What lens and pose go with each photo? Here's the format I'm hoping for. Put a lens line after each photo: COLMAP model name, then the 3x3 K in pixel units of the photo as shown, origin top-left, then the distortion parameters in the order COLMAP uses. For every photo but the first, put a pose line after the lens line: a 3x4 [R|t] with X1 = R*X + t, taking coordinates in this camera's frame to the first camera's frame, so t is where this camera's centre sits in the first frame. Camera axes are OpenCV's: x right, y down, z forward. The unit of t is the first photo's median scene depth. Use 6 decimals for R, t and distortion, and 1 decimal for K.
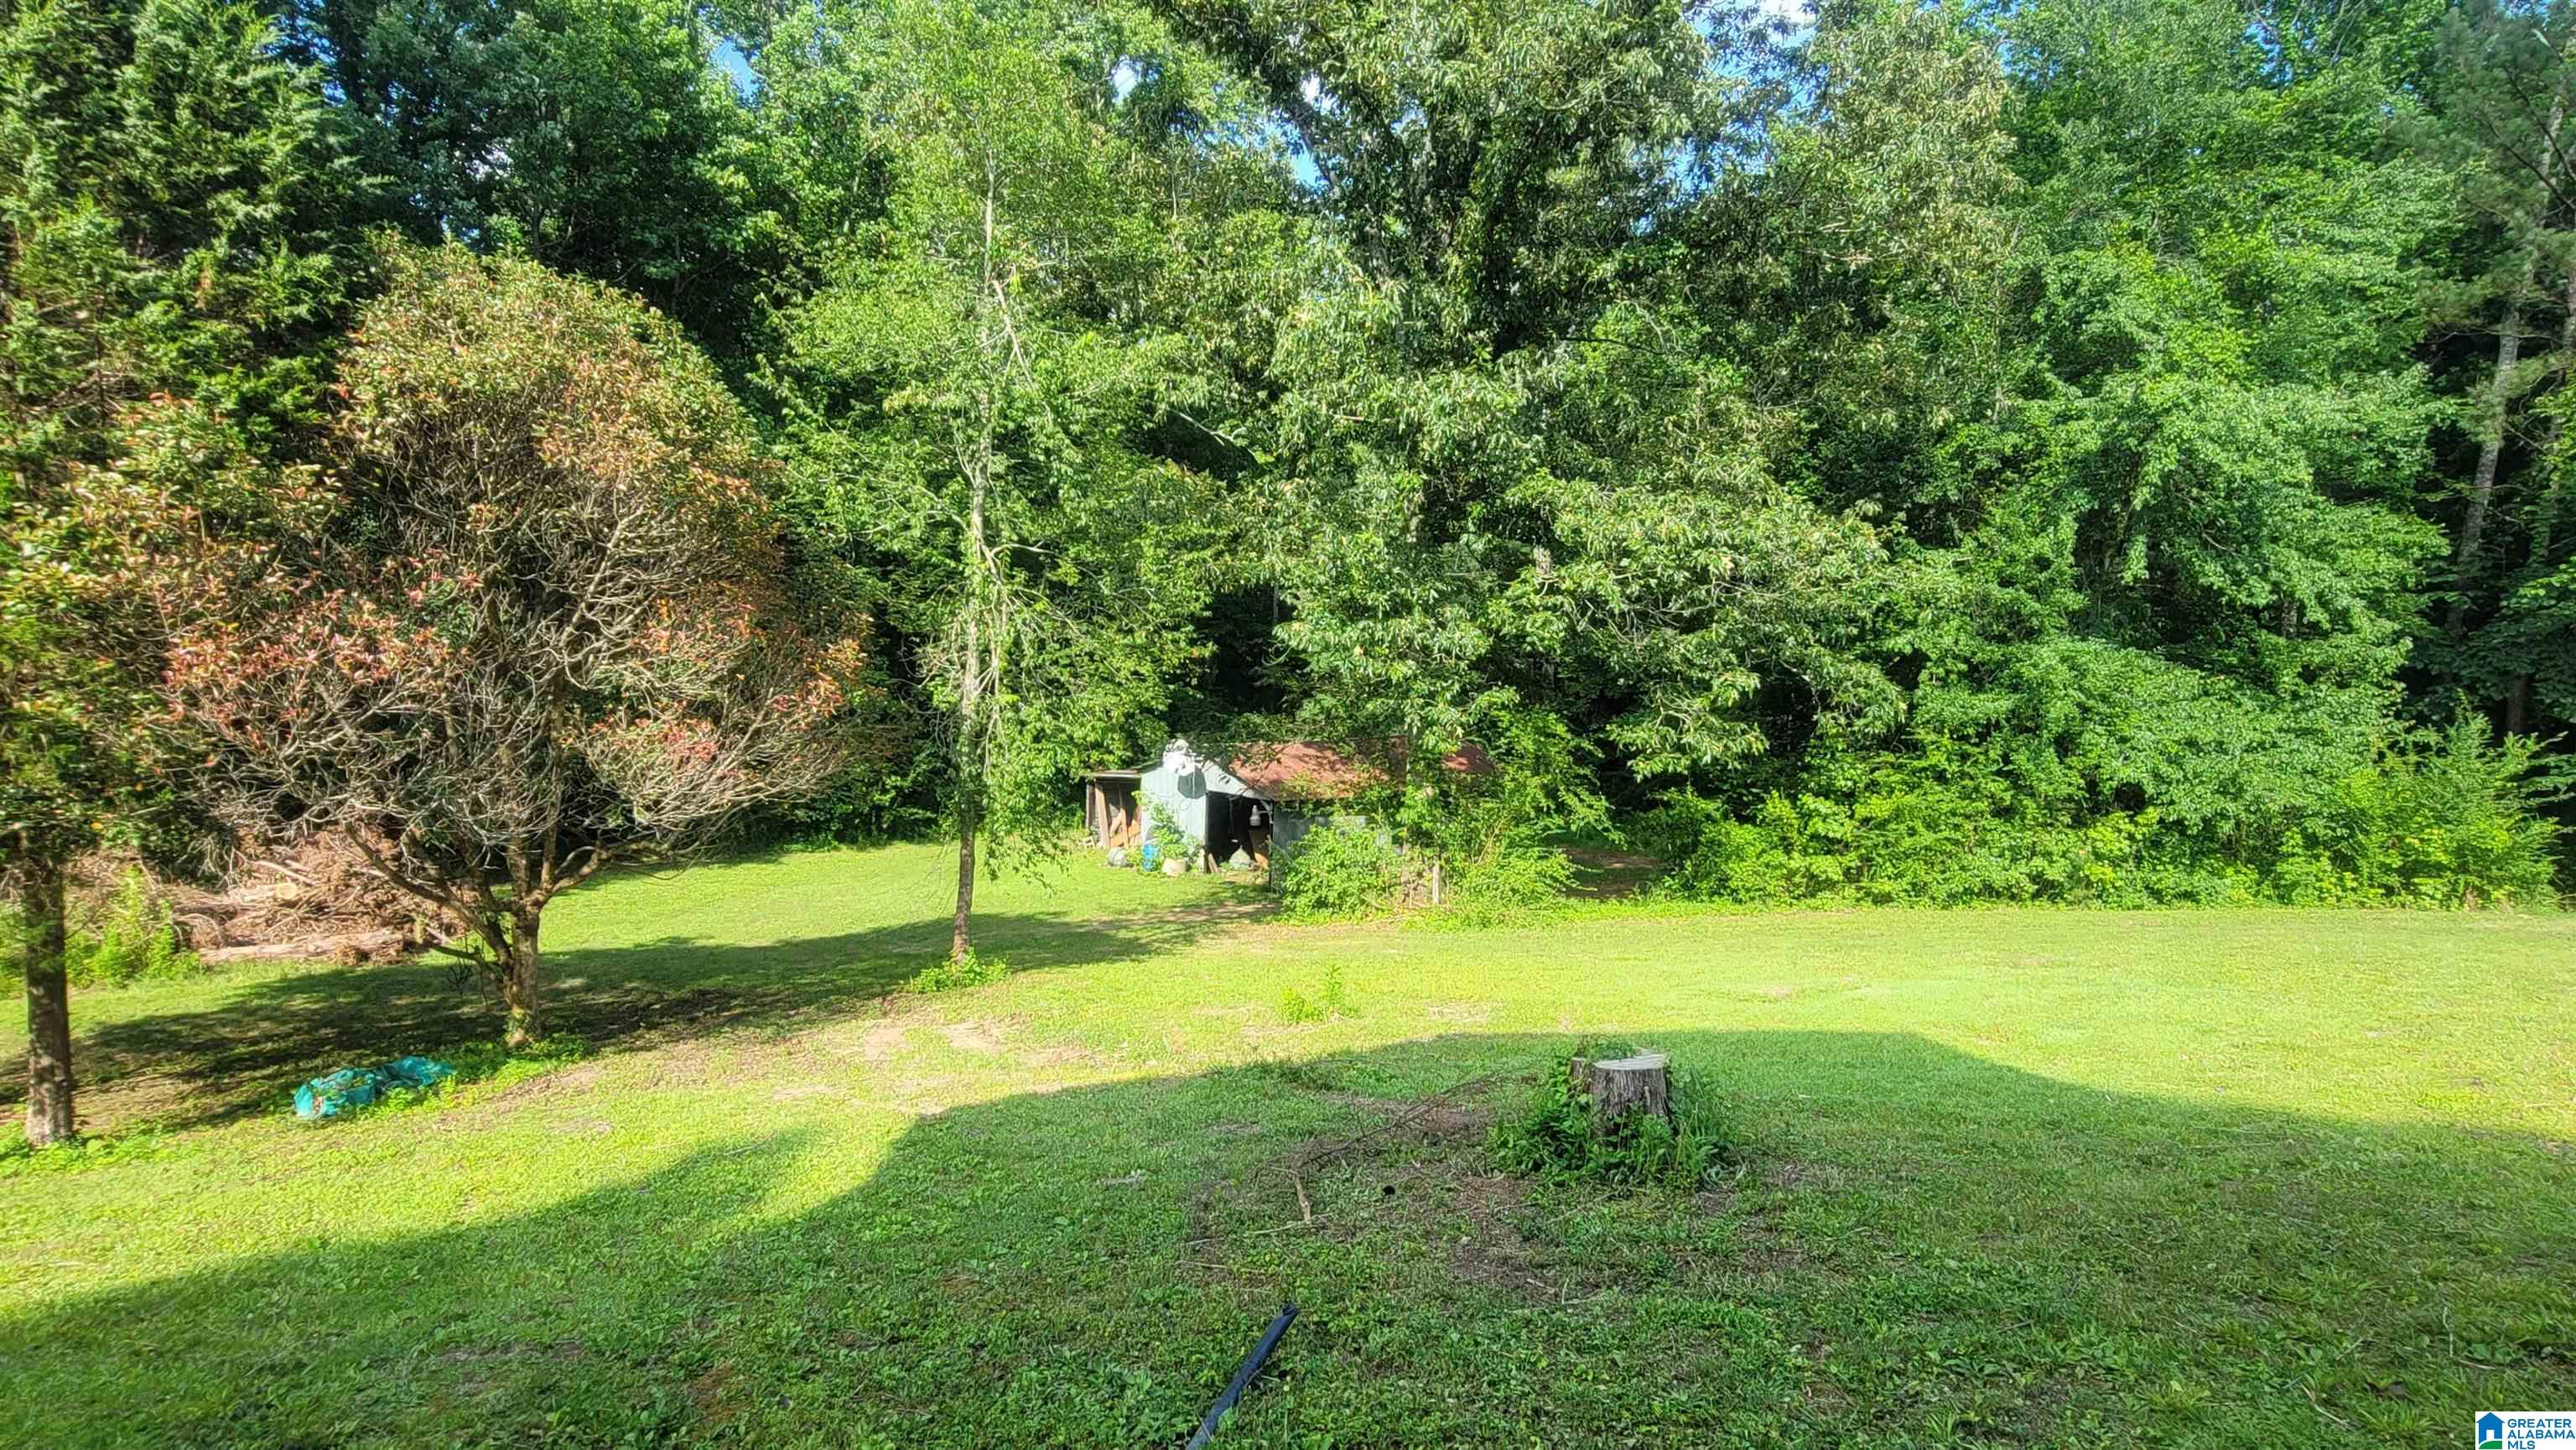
lens RADIAL K [[1333.9, 0, 1287.5], [0, 1333.9, 755.1], [0, 0, 1]] dist [-0.071382, 0.037221]
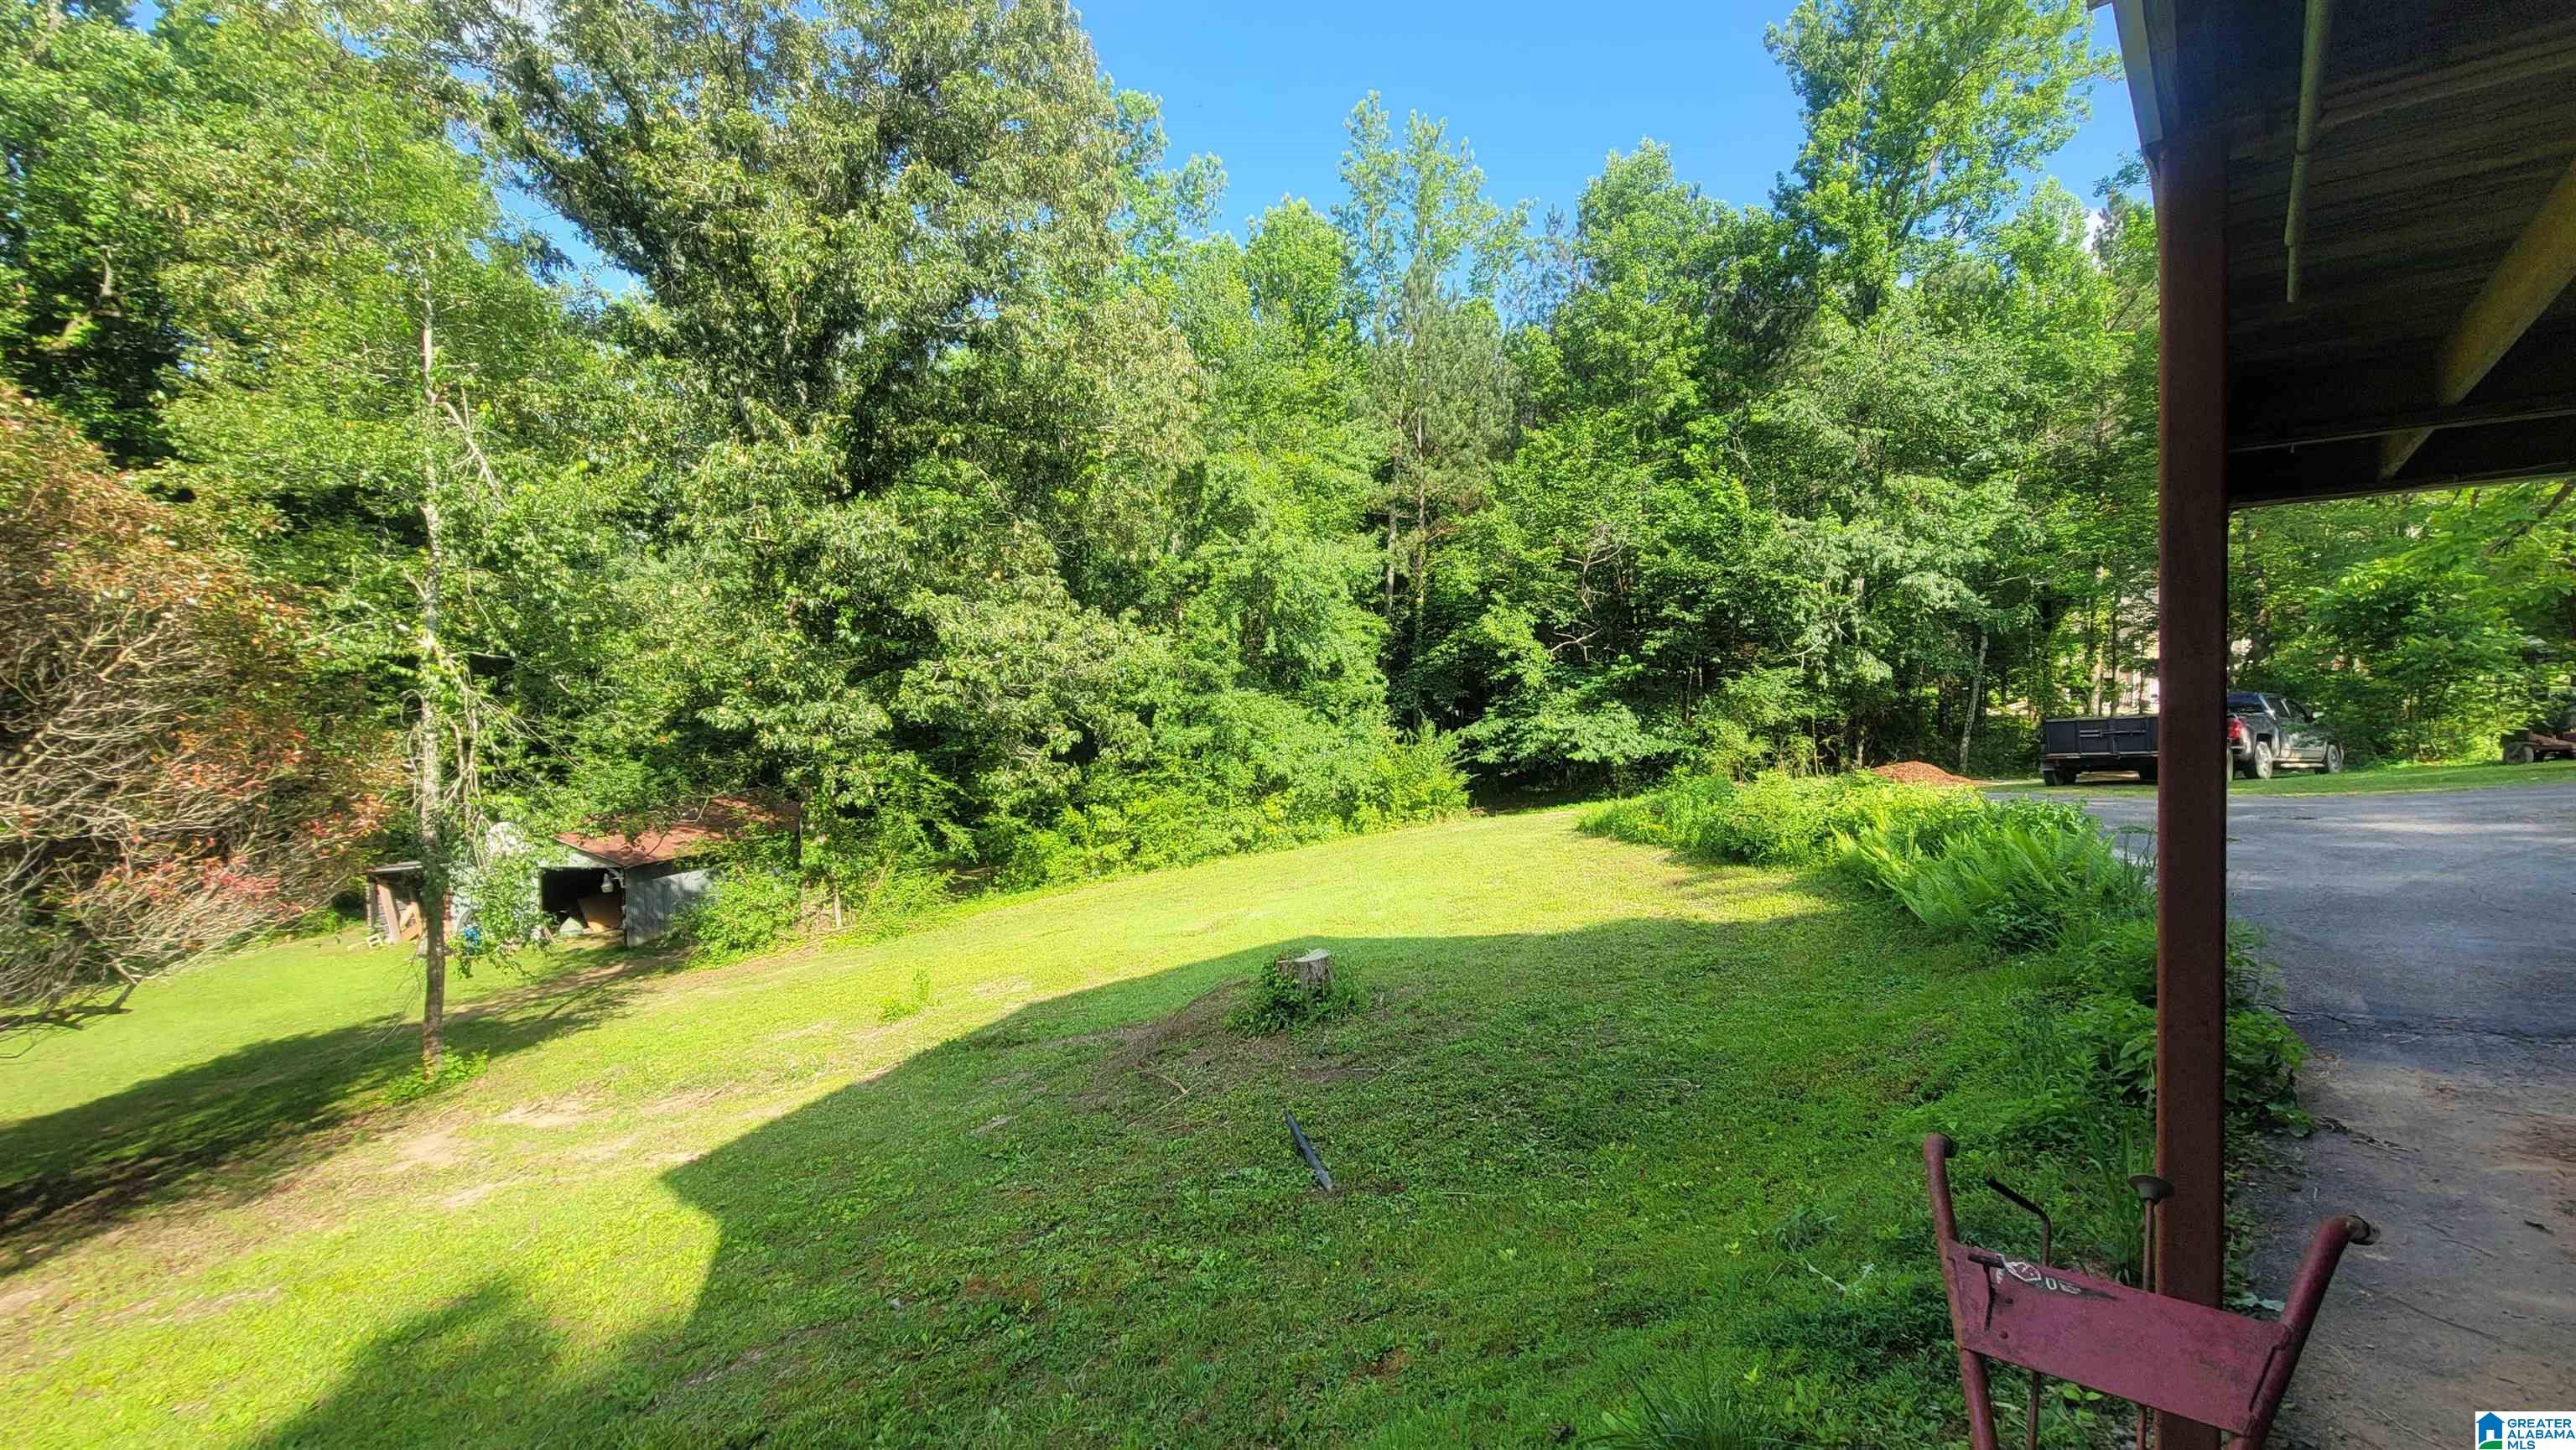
lens RADIAL K [[1054.3, 0, 1277.7], [0, 1054.3, 723.9], [0, 0, 1]] dist [-0.002887, -0.000889]
pose [[0.758176, -0.066429, 0.648658, -0.219068], [0.101489, 0.994695, -0.016758, -0.020126], [-0.644104, 0.078537, 0.760896, -0.029113]]
